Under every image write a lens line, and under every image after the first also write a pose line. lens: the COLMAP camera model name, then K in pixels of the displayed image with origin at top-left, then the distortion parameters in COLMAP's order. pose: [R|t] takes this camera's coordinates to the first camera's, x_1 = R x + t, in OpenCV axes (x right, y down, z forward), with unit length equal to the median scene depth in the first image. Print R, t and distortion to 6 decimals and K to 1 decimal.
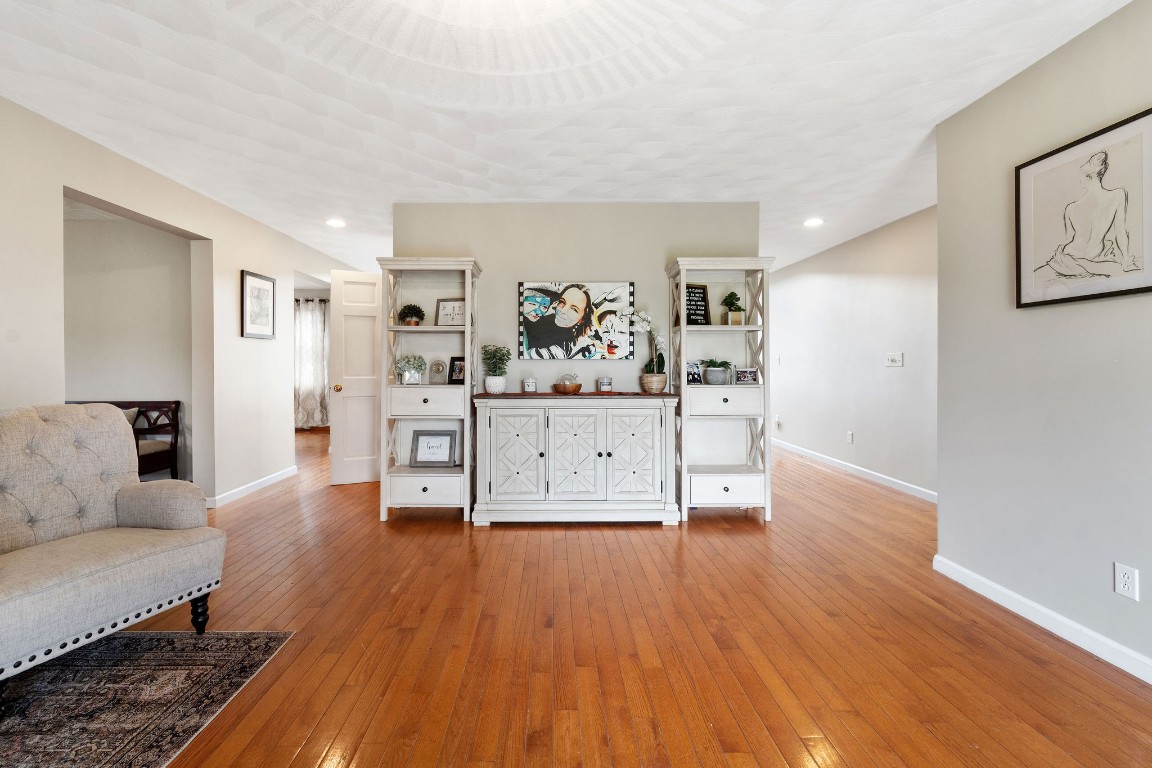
lens RADIAL K [[478.2, 0, 573.5], [0, 478.2, 369.9], [0, 0, 1]] dist [-0.000053, -0.000094]
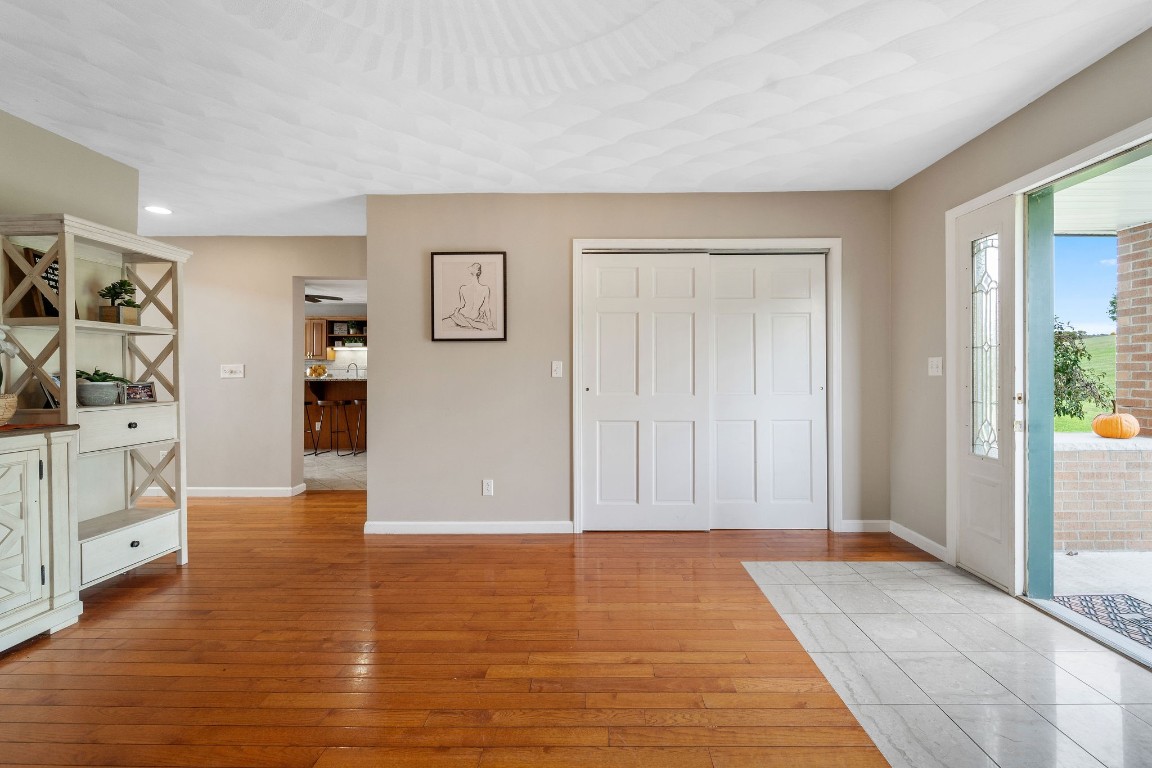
lens RADIAL K [[468.6, 0, 580.2], [0, 468.6, 374.7], [0, 0, 1]] dist [0.000279, 0.000071]
pose [[0.055168, -0.001831, 0.998475, -0.396195], [0.011107, 0.999938, 0.001220, -0.008833], [-0.998415, 0.011023, 0.055185, 0.277969]]
